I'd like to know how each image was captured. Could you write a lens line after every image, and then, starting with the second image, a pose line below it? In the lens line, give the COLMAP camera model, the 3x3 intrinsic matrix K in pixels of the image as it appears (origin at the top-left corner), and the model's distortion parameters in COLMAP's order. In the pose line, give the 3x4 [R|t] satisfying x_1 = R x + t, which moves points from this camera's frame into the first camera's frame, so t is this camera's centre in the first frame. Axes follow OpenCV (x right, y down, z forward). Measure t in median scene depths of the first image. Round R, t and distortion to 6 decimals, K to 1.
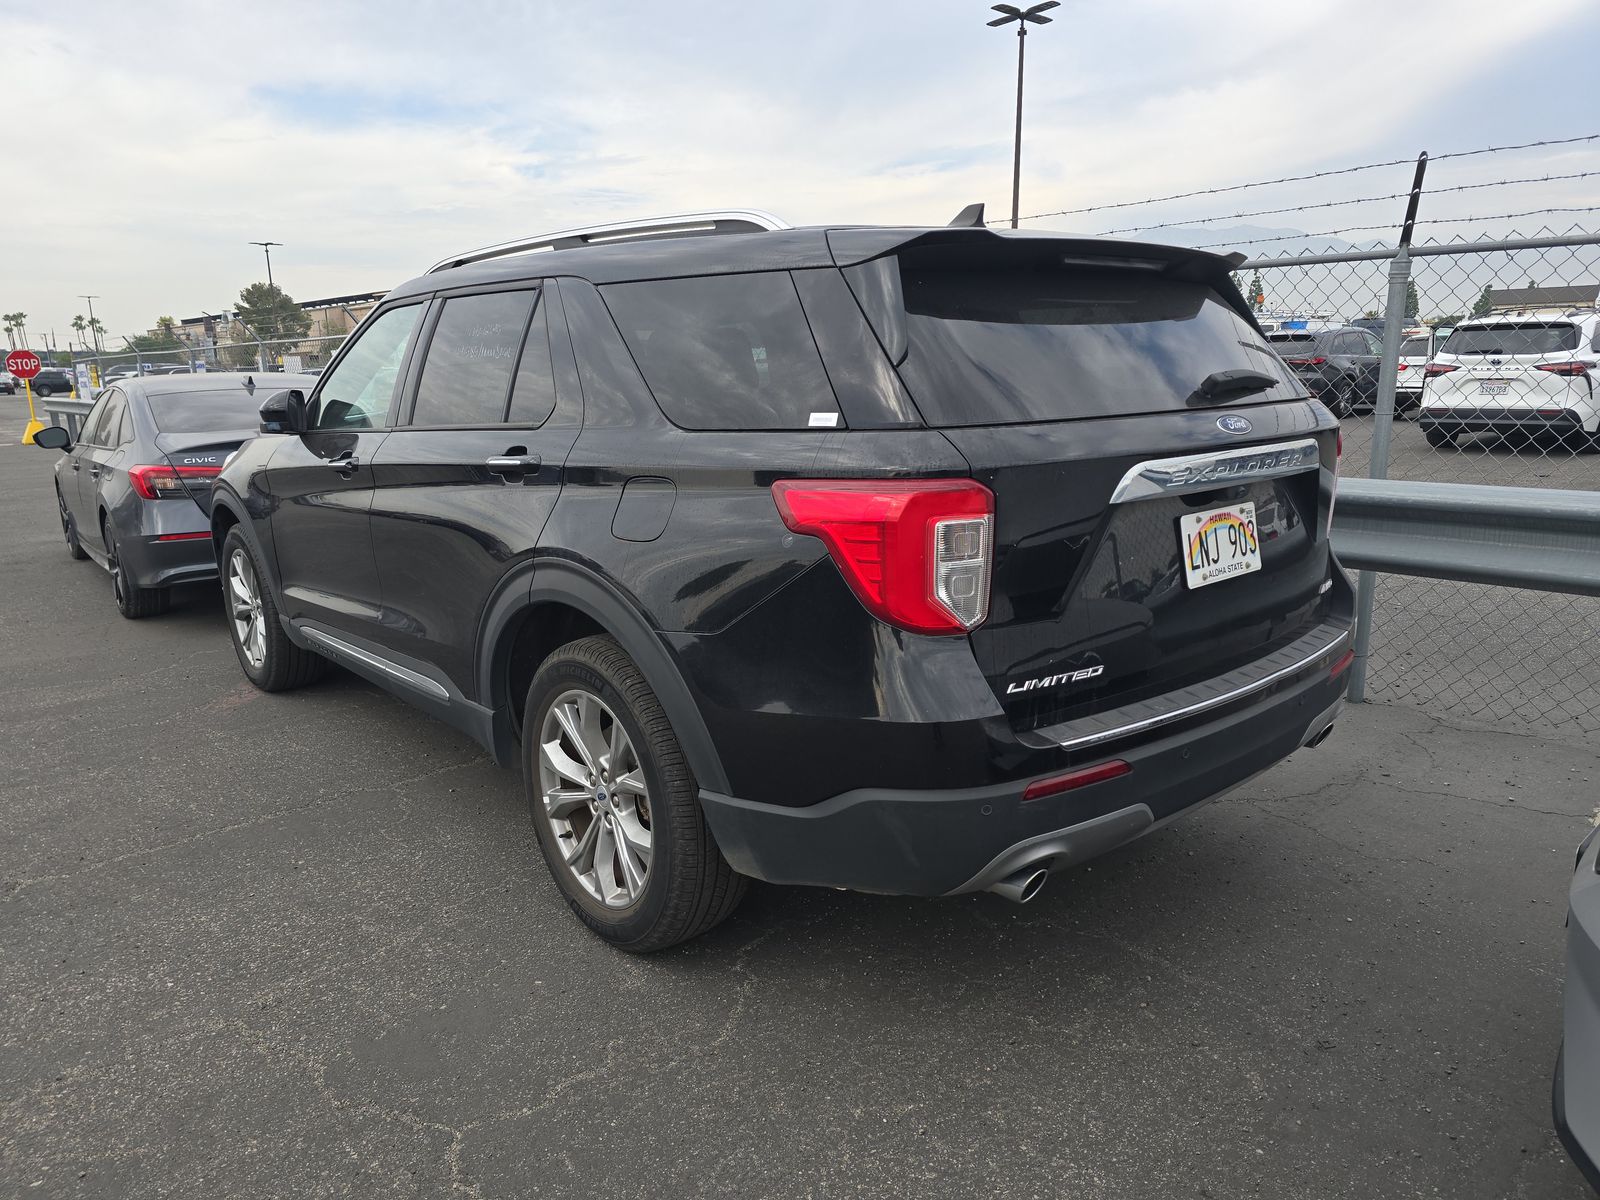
lens RADIAL K [[1090.2, 0, 802.8], [0, 1090.2, 609.9], [0, 0, 1]] dist [0.038395, -0.034827]
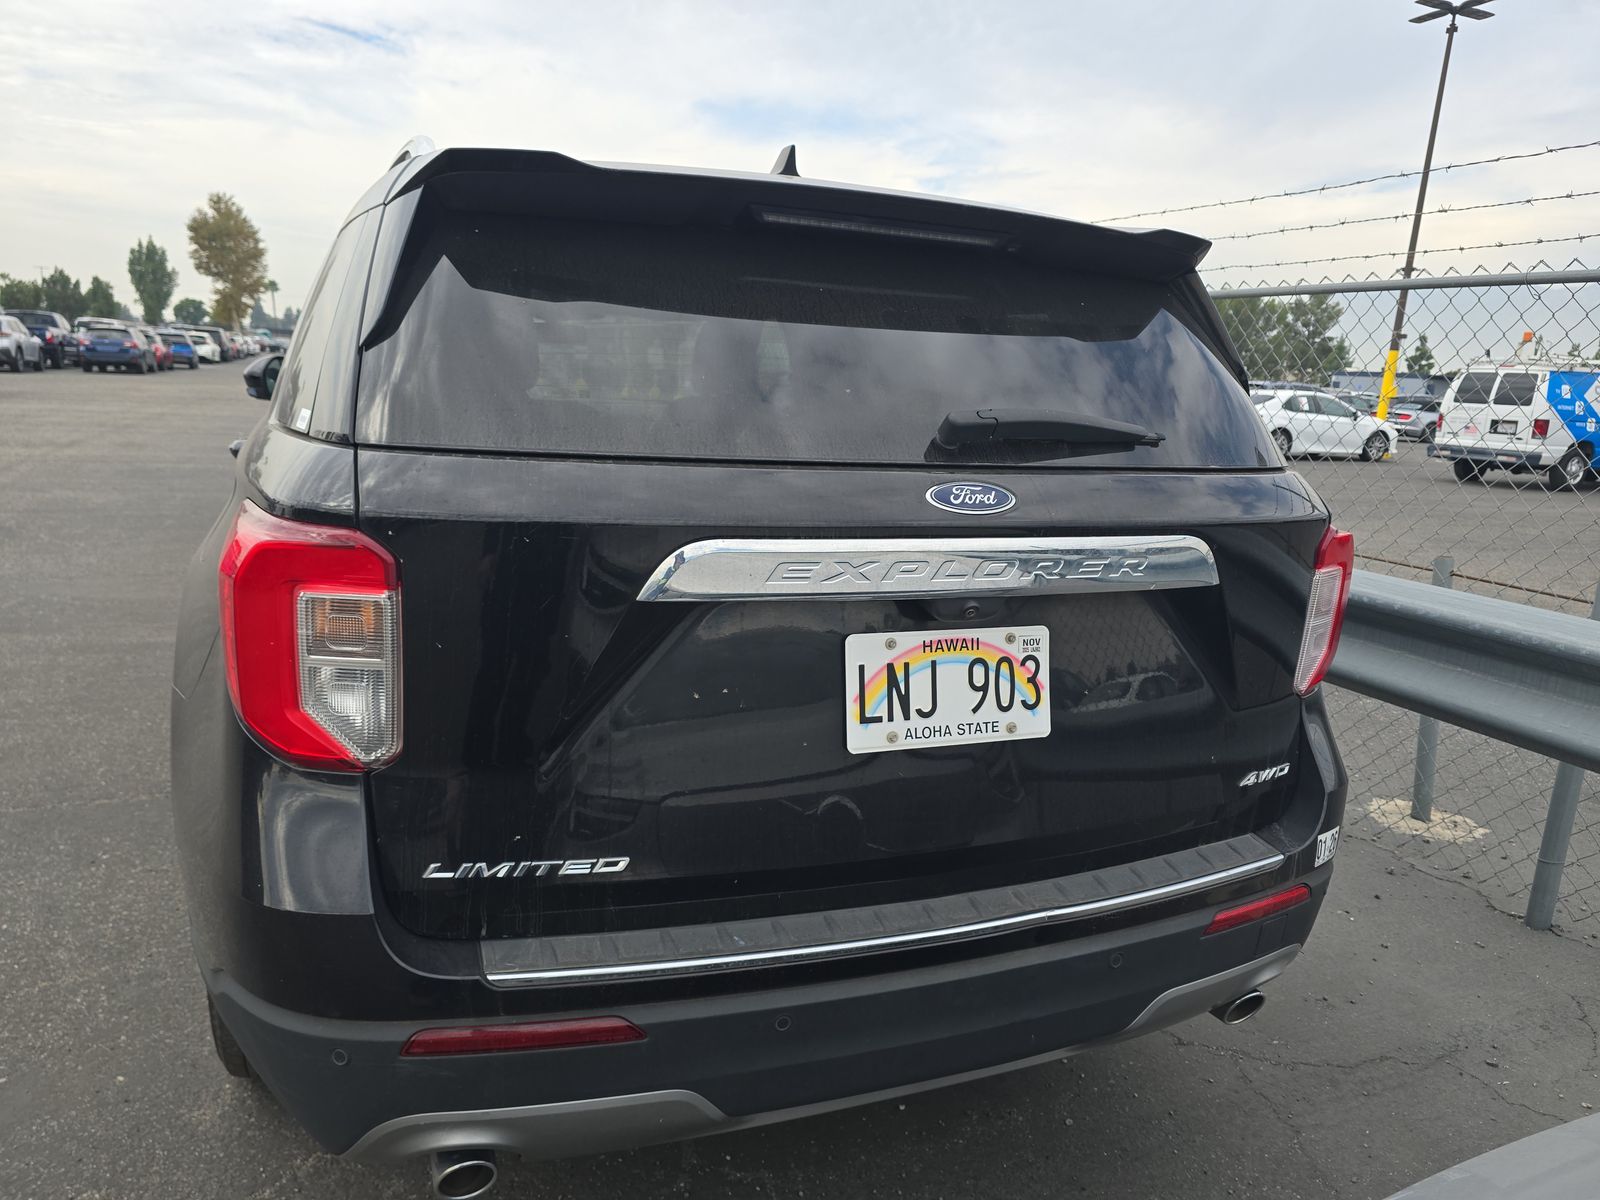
lens RADIAL K [[1090.2, 0, 802.8], [0, 1090.2, 609.9], [0, 0, 1]] dist [0.038395, -0.034827]
pose [[0.943478, 0.140961, -0.299965, 0.485251], [-0.144174, 0.989485, 0.011516, -0.099091], [0.298435, 0.032382, 0.953881, 0.395697]]
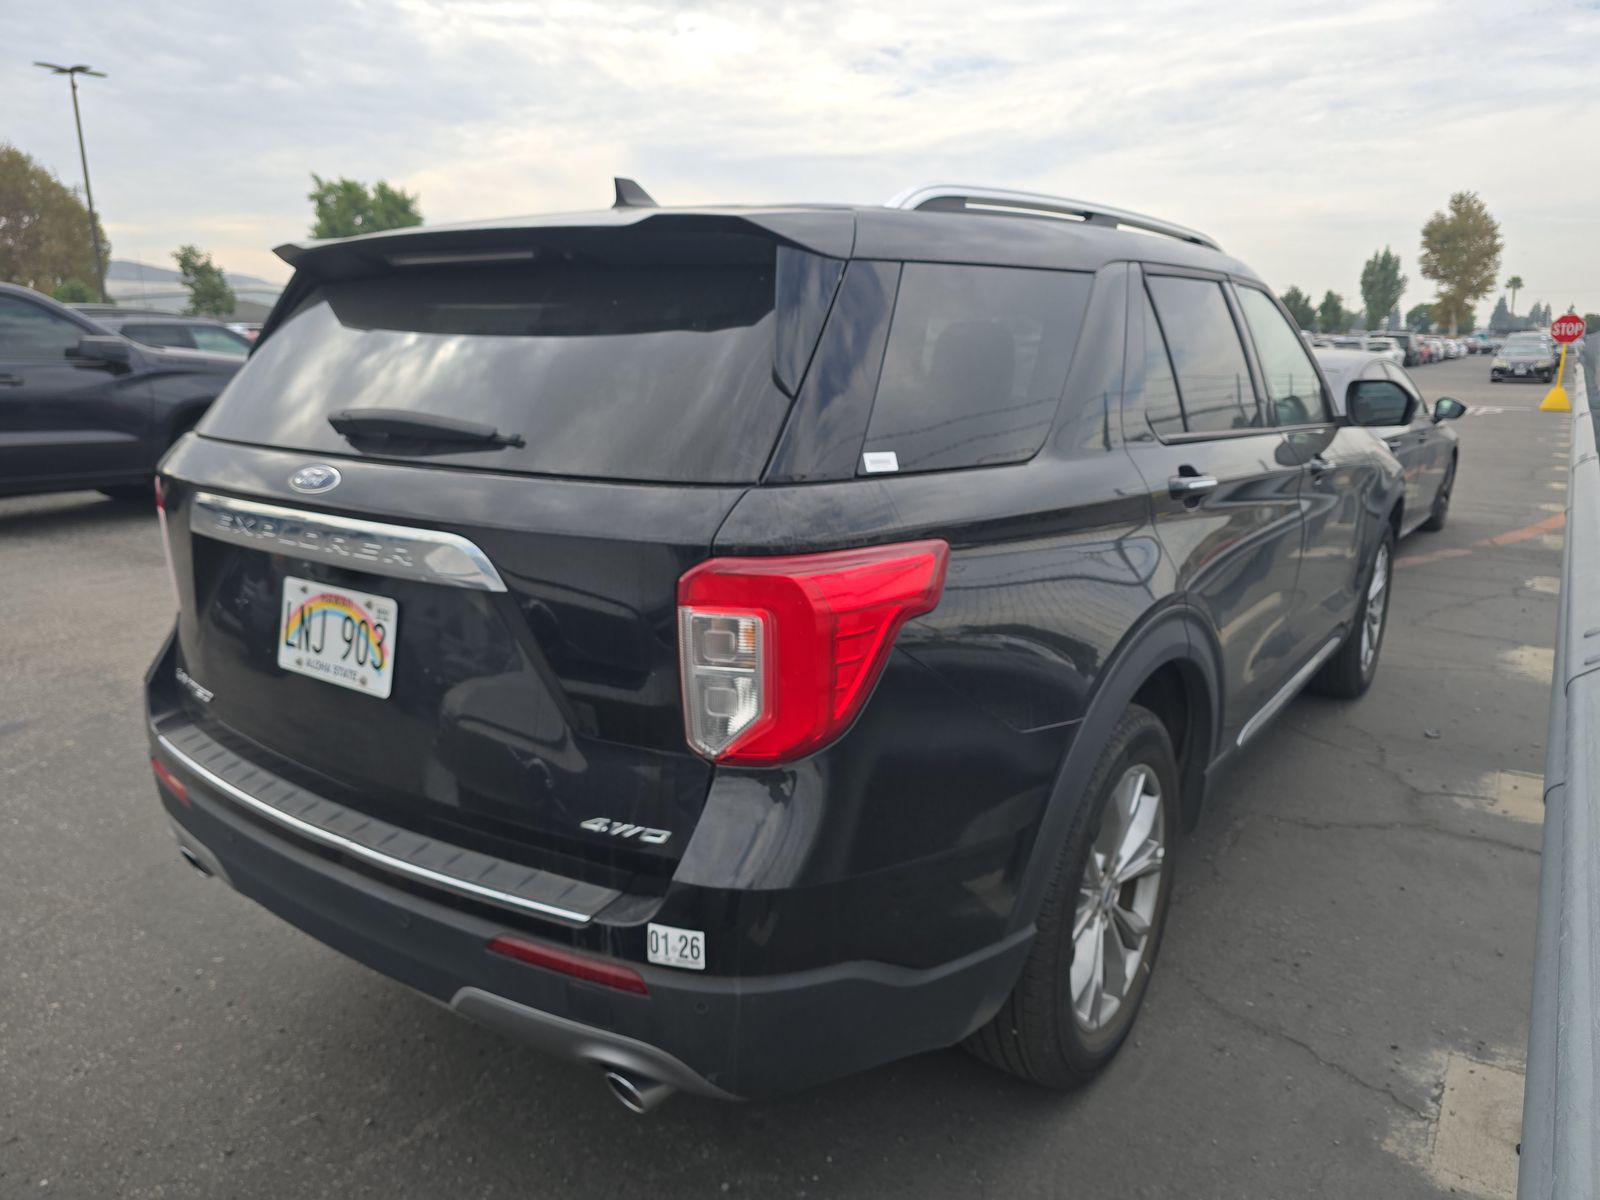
lens RADIAL K [[1090.2, 0, 802.8], [0, 1090.2, 609.9], [0, 0, 1]] dist [0.038395, -0.034827]
pose [[0.244175, 0.255926, -0.935350, 1.169425], [-0.222317, 0.953630, 0.202892, -0.302963], [0.943904, 0.158403, 0.289749, 1.091002]]
